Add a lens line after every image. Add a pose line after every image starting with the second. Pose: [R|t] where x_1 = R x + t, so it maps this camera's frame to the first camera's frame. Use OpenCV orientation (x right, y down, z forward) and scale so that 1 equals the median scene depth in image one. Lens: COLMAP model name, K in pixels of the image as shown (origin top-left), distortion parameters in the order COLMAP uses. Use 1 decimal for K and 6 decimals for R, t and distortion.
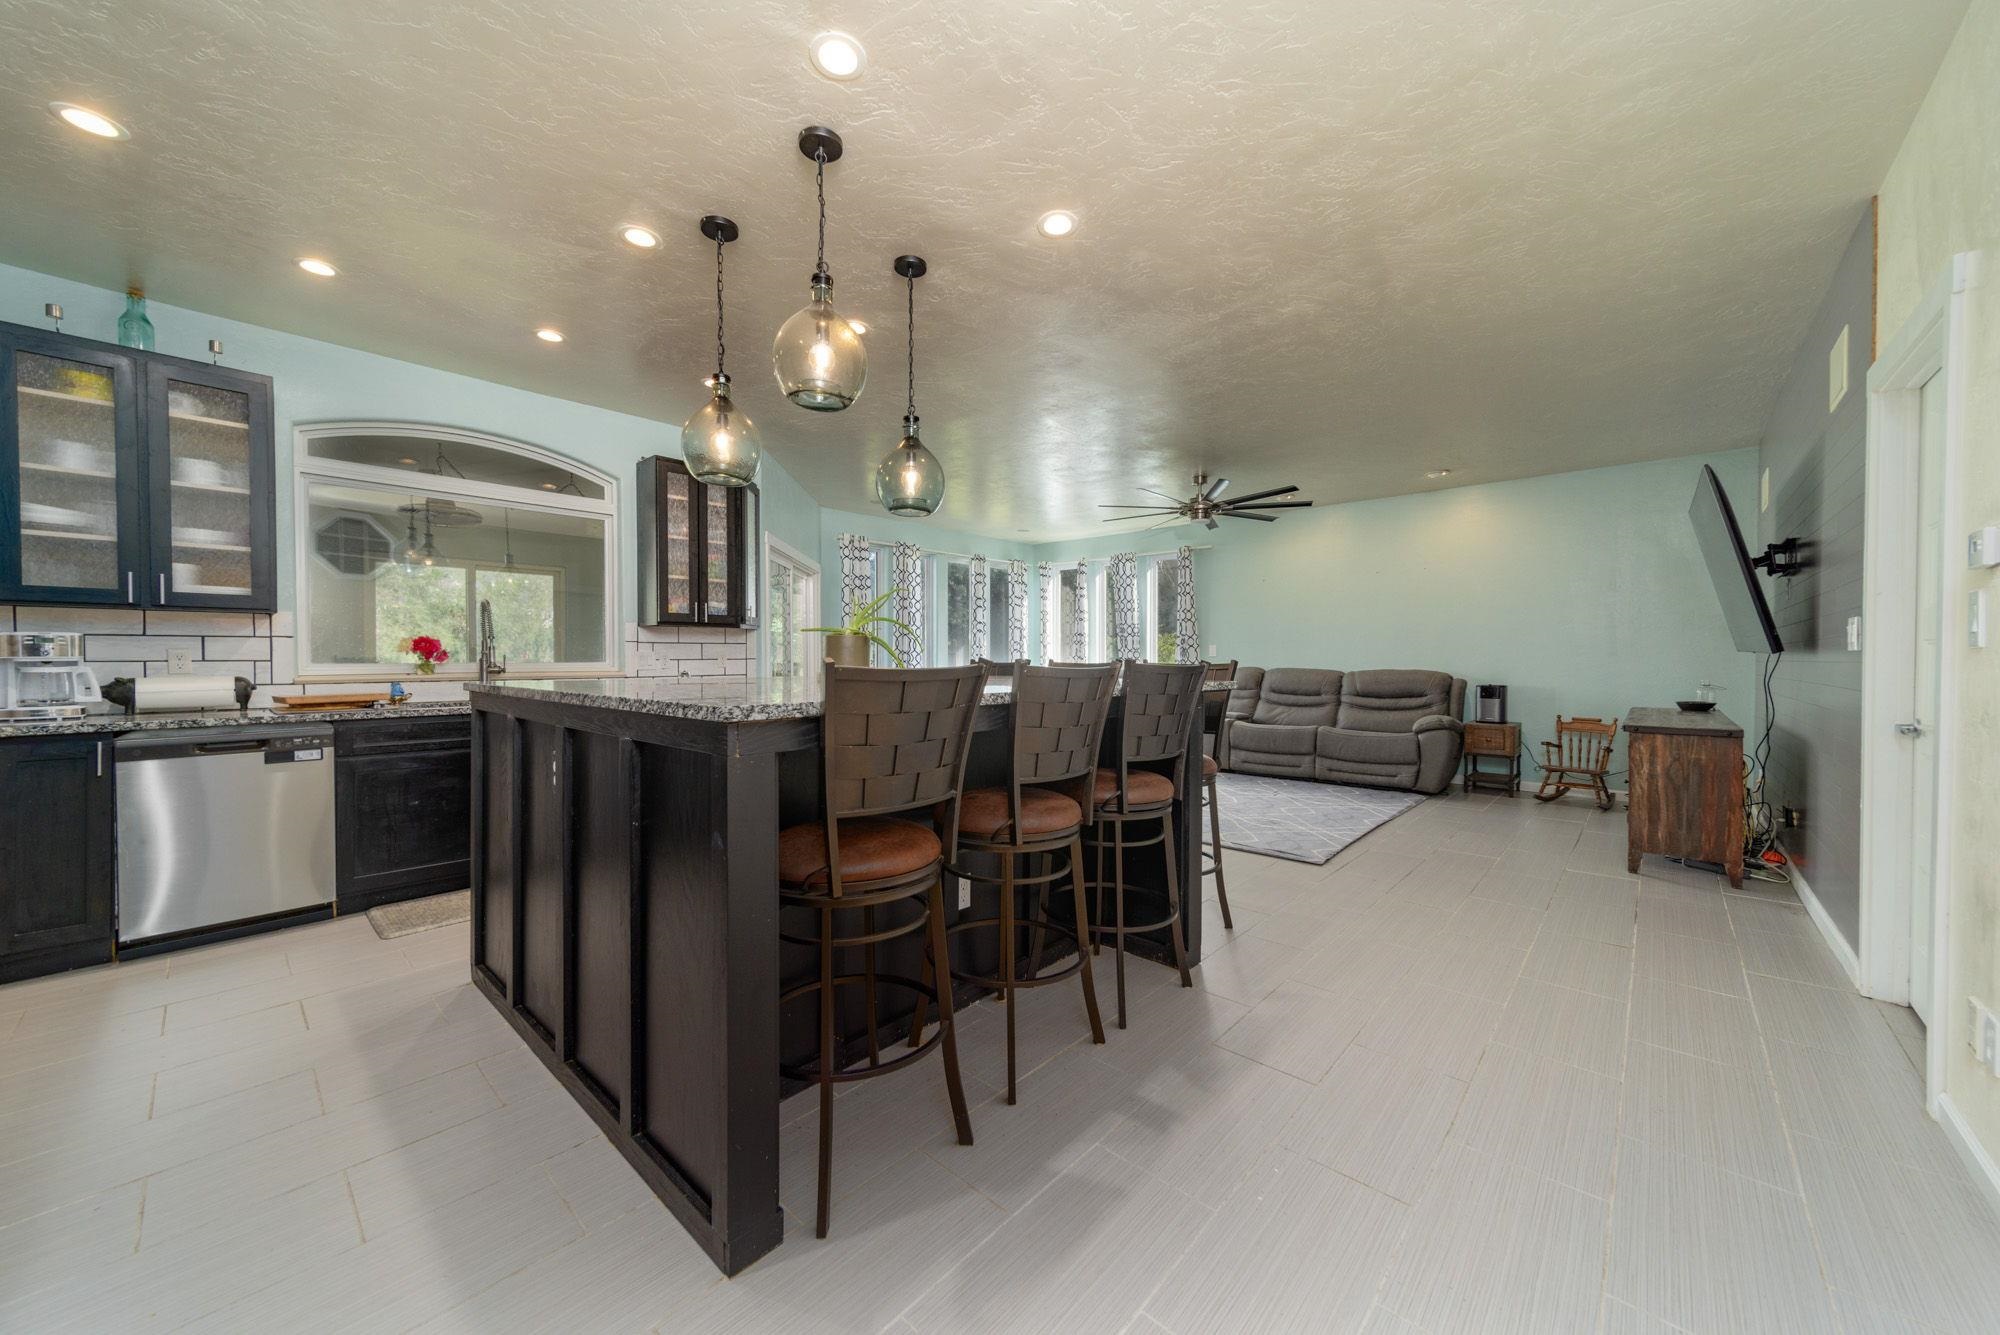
lens RADIAL K [[719.7, 0, 998.7], [0, 719.7, 668.9], [0, 0, 1]] dist [0.008059, -0.000136]
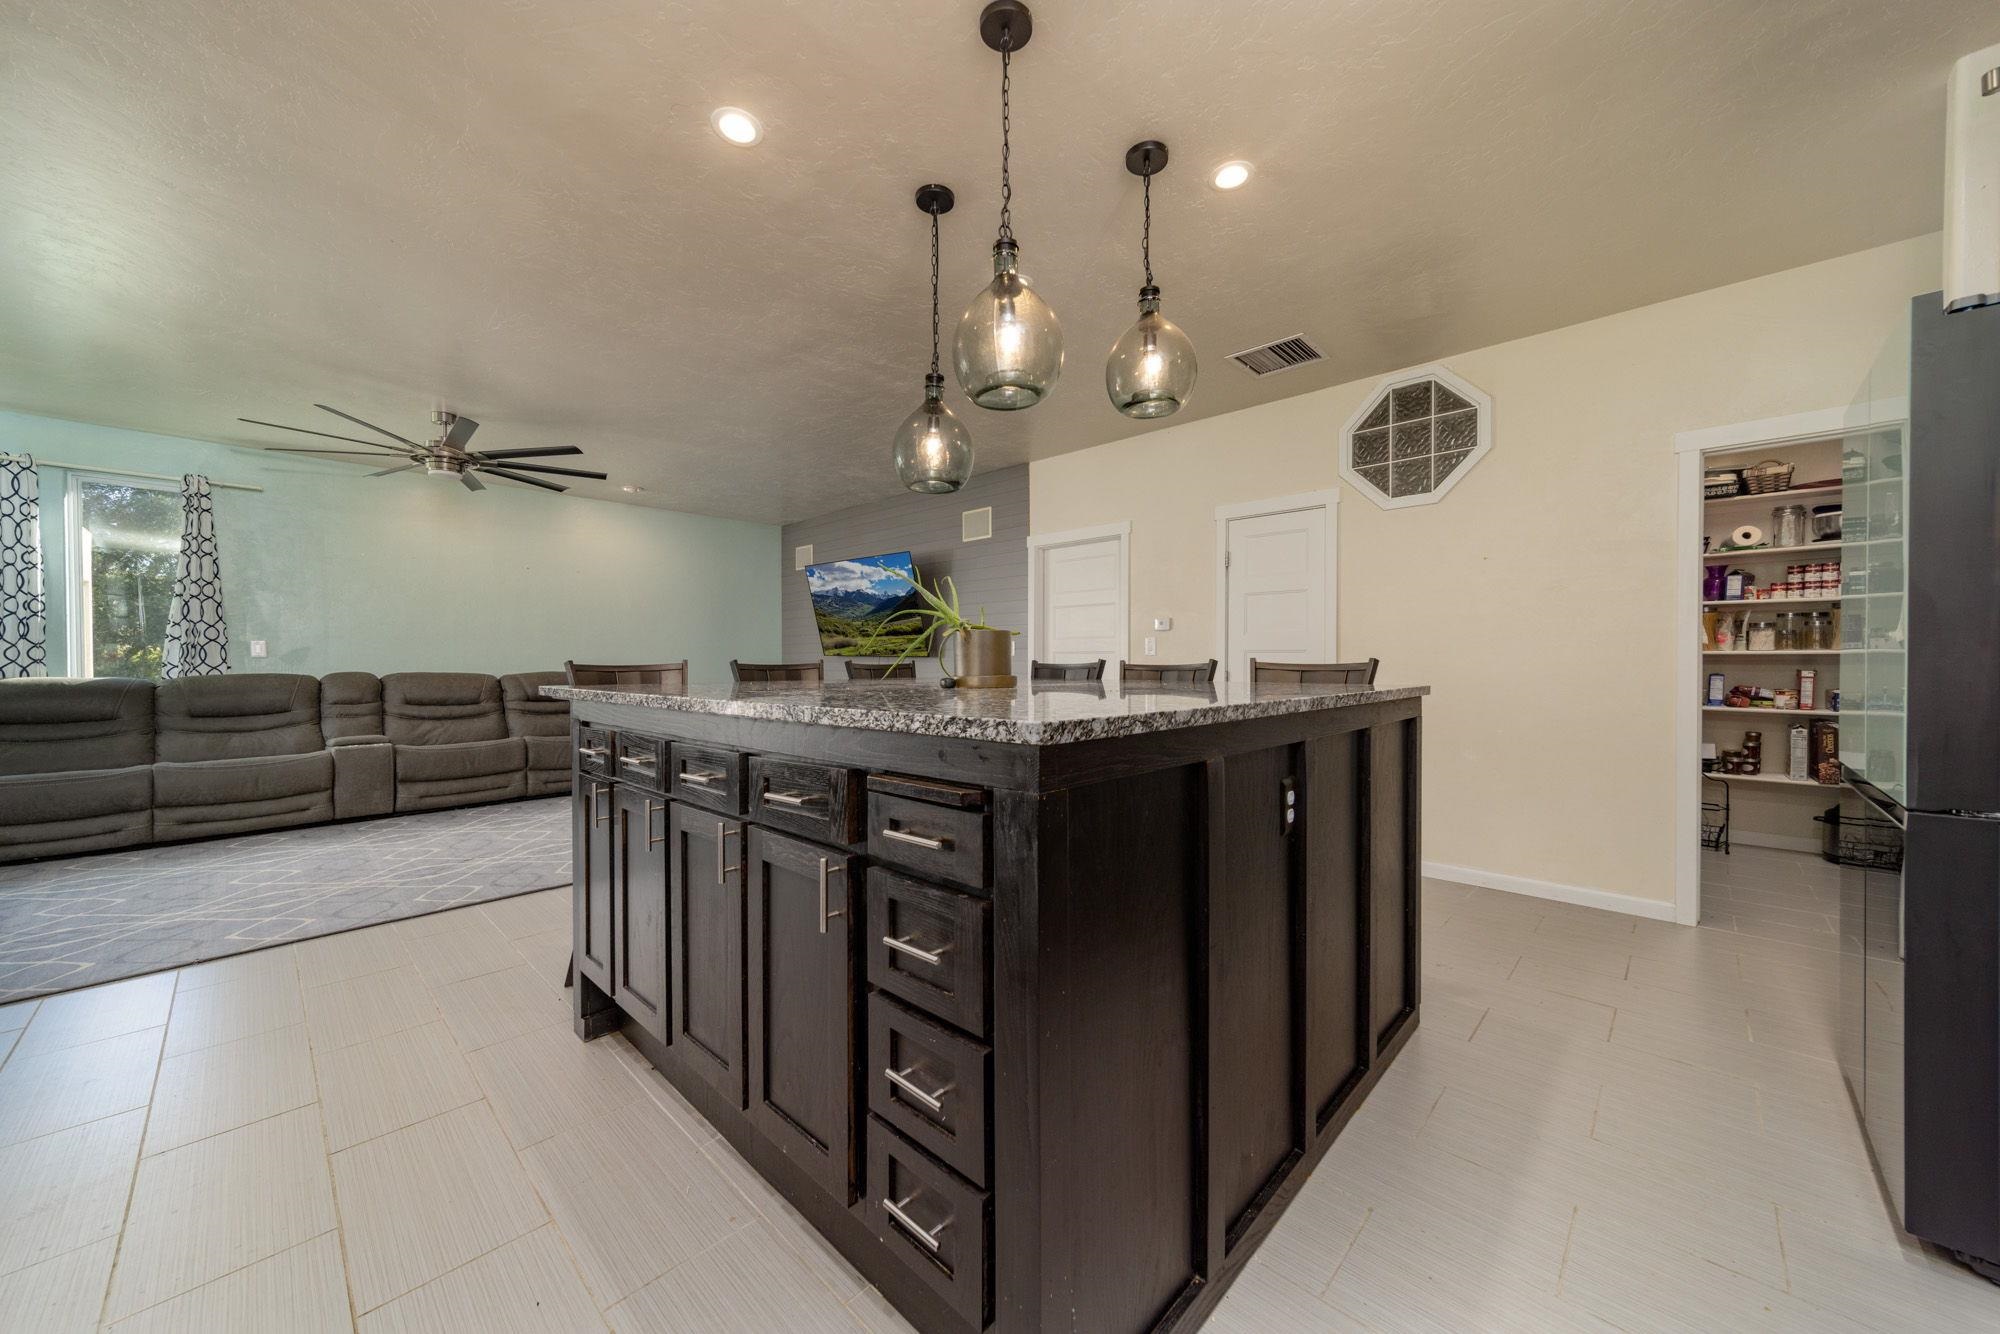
lens RADIAL K [[719.7, 0, 1002.4], [0, 719.7, 672.2], [0, 0, 1]] dist [0.008059, -0.000136]
pose [[0.039117, -0.020368, 0.999027, -0.435377], [0.018424, 0.999637, 0.019659, -0.006246], [-0.999065, 0.017637, 0.039478, 0.407333]]
